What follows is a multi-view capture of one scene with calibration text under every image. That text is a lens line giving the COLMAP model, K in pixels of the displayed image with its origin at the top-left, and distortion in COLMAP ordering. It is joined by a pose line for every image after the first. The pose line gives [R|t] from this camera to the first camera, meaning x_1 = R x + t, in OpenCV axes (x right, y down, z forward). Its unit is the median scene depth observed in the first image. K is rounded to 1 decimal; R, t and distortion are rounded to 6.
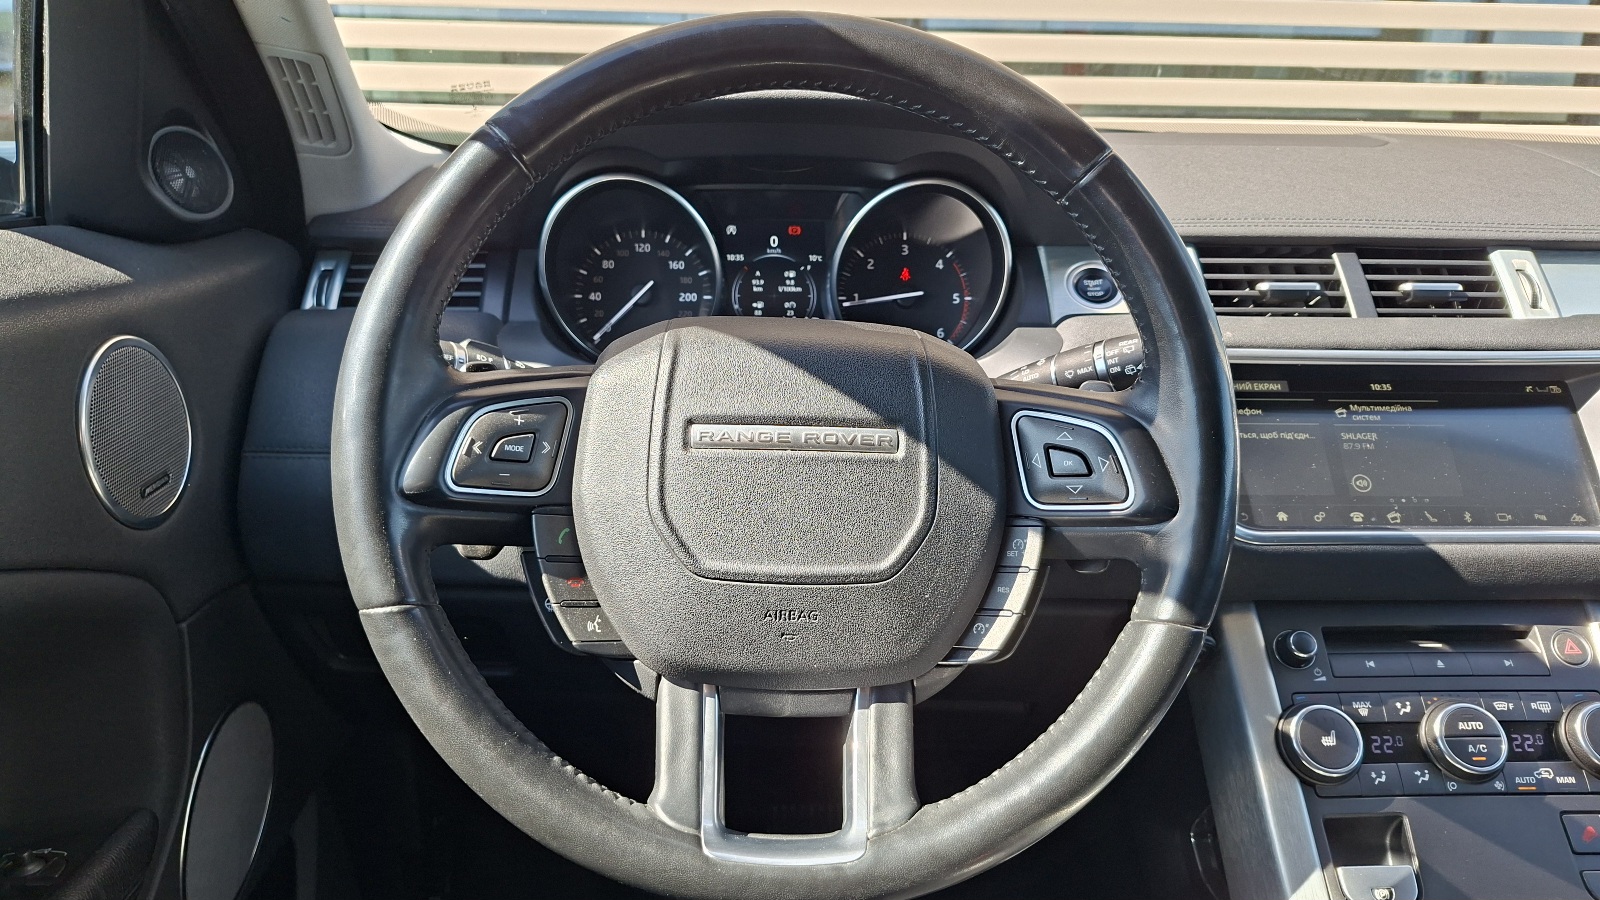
lens RADIAL K [[1119.9, 0, 800.0], [0, 1119.9, 450.0], [0, 0, 1]] dist [0.077023, -0.101645]
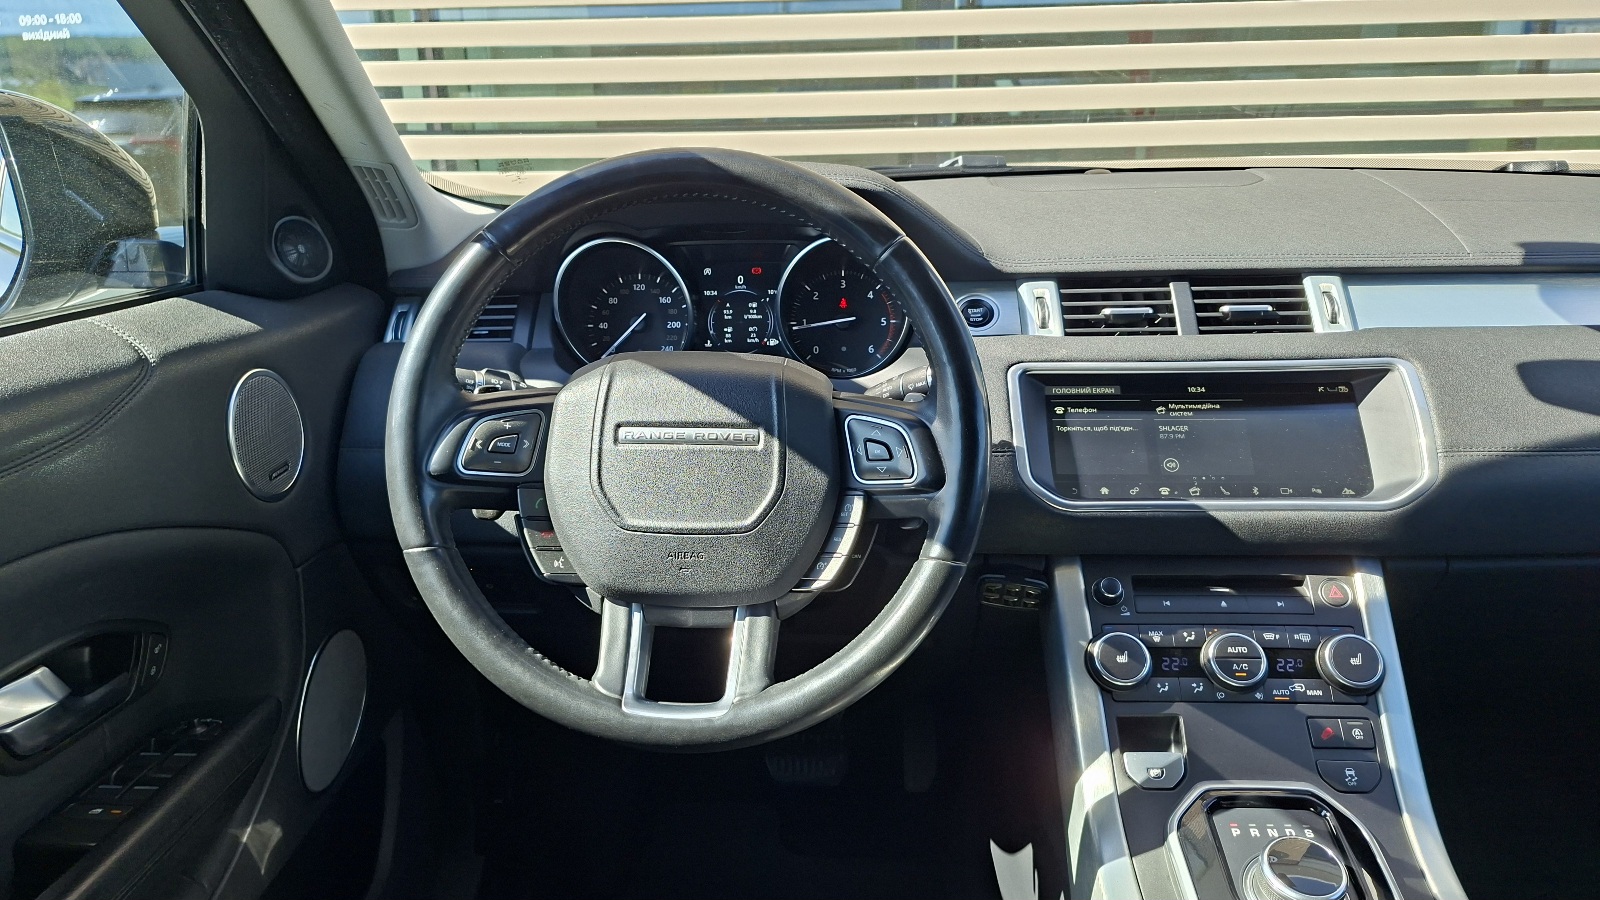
lens RADIAL K [[1109.5, 0, 791.3], [0, 1109.5, 437.8], [0, 0, 1]] dist [0.127637, -0.196833]
pose [[0.994881, -0.008776, -0.100667, 0.182993], [0.008660, 0.999961, -0.001592, -0.002985], [0.100677, 0.000712, 0.994919, -0.294684]]
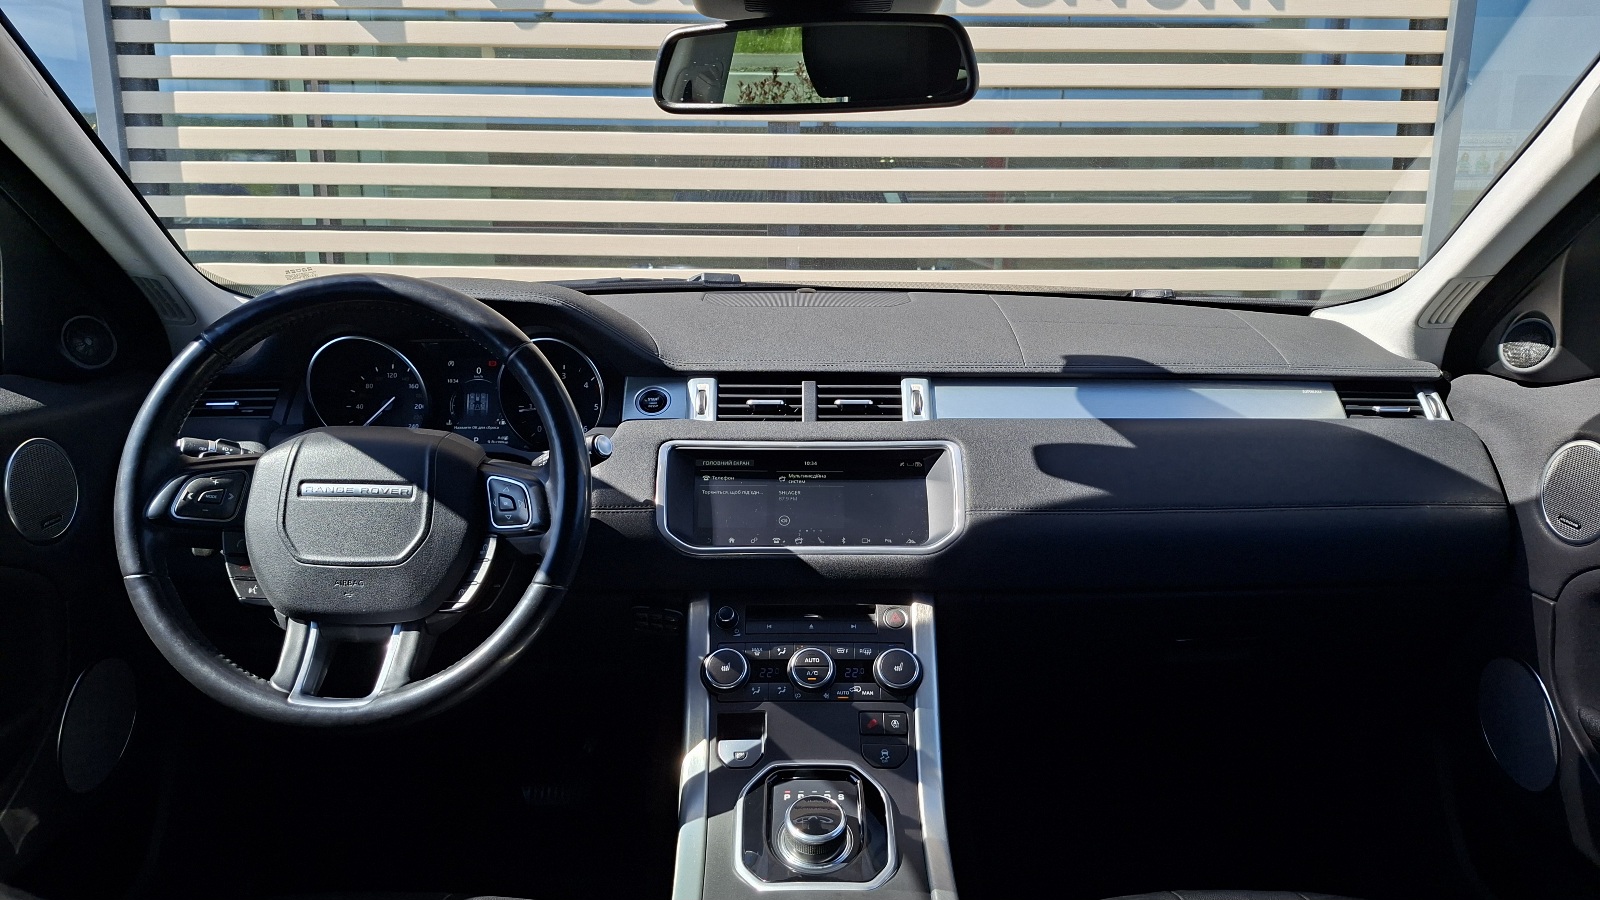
lens RADIAL K [[1091.8, 0, 800.0], [0, 1091.8, 450.0], [0, 0, 1]] dist [0.123305, -0.187710]
pose [[0.999419, -0.003175, -0.033943, 0.540405], [0.000856, 0.997675, -0.068142, 0.033087], [0.034081, 0.068073, 0.997098, -0.576972]]
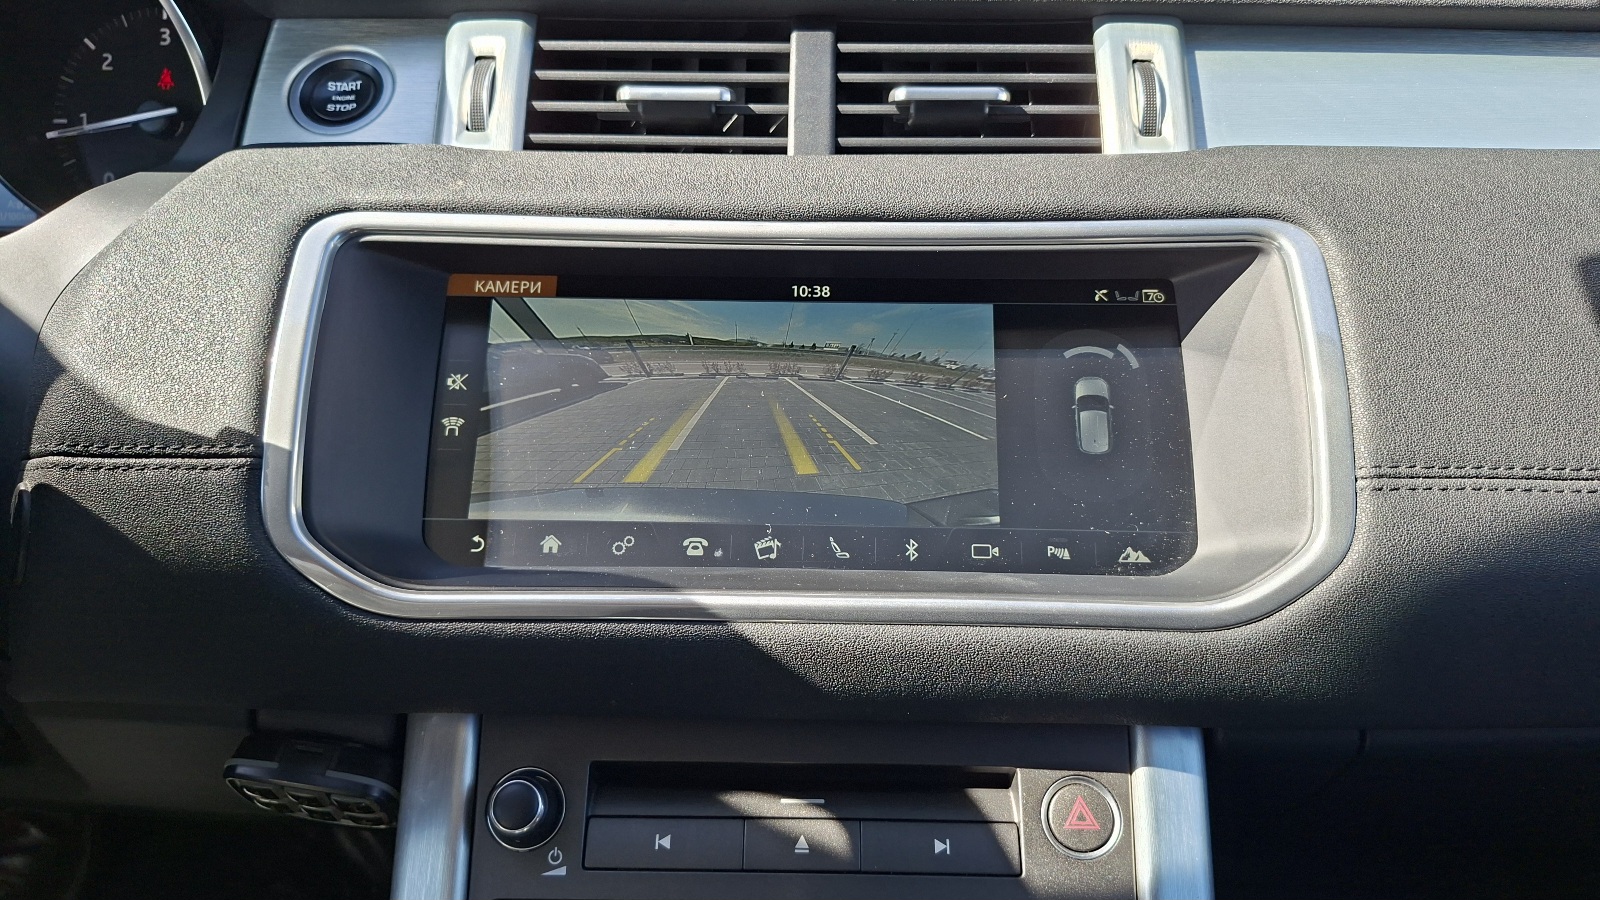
lens RADIAL K [[1119.9, 0, 800.0], [0, 1119.9, 450.0], [0, 0, 1]] dist [0.077023, -0.101645]
pose [[0.997805, 0.015291, -0.064437, 0.531477], [-0.007272, 0.992395, 0.122882, -0.044845], [0.065826, -0.122144, 0.990327, 0.465770]]
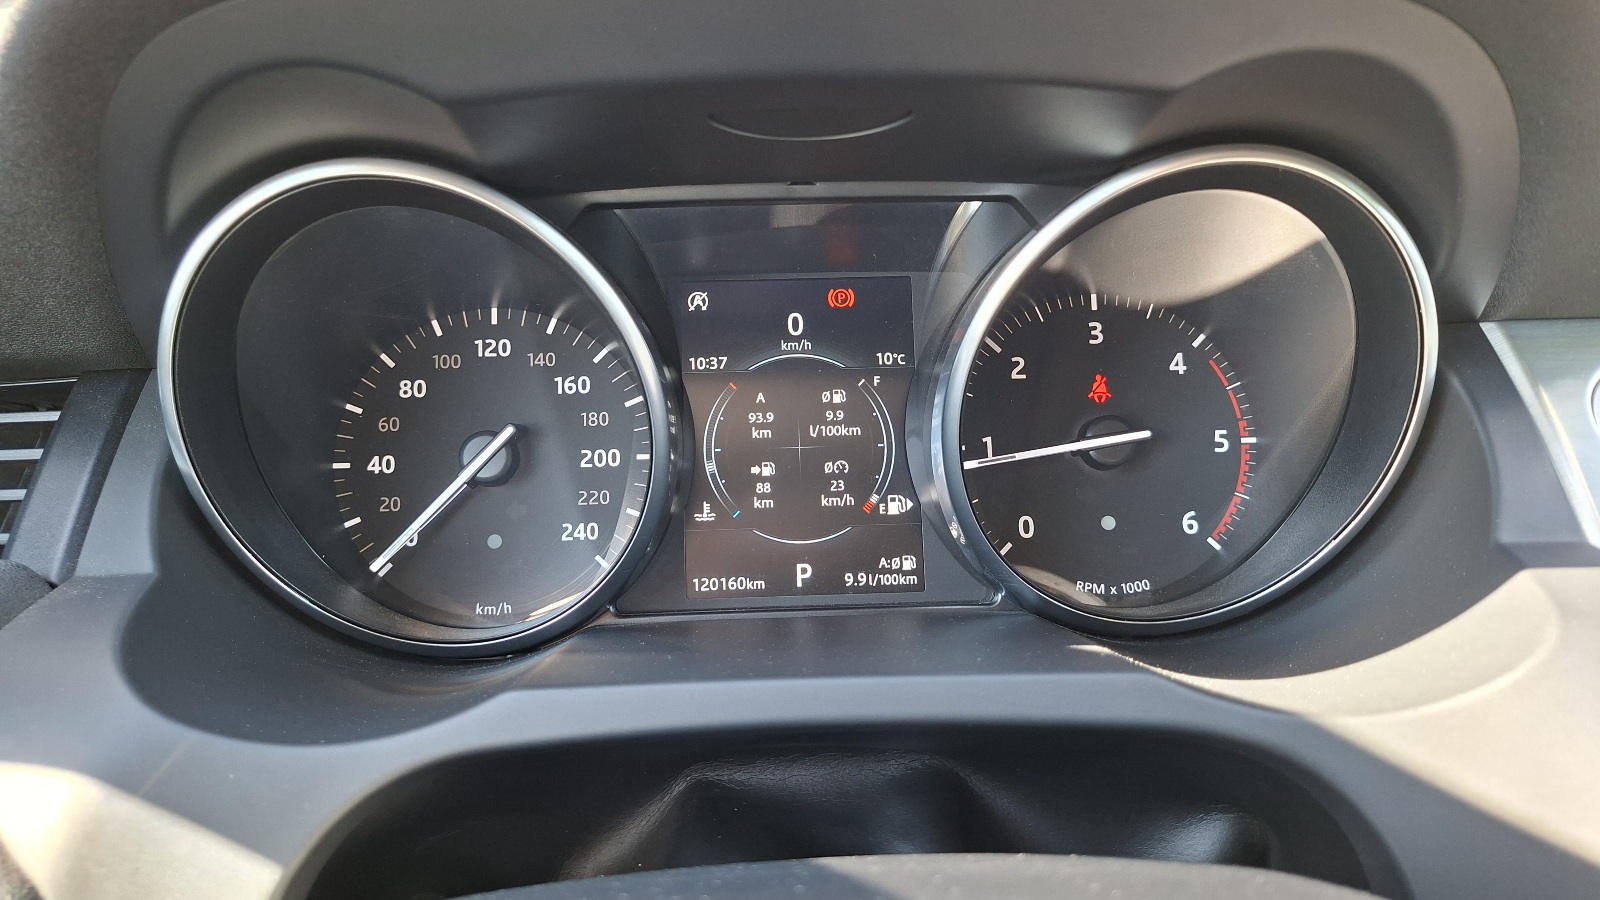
lens RADIAL K [[1091.8, 0, 800.0], [0, 1091.8, 450.0], [0, 0, 1]] dist [0.123305, -0.187710]
pose [[0.999304, -0.027203, -0.025543, -0.013442], [0.026187, 0.998885, -0.039282, -0.135838], [0.026583, 0.038586, 0.998902, 0.651999]]
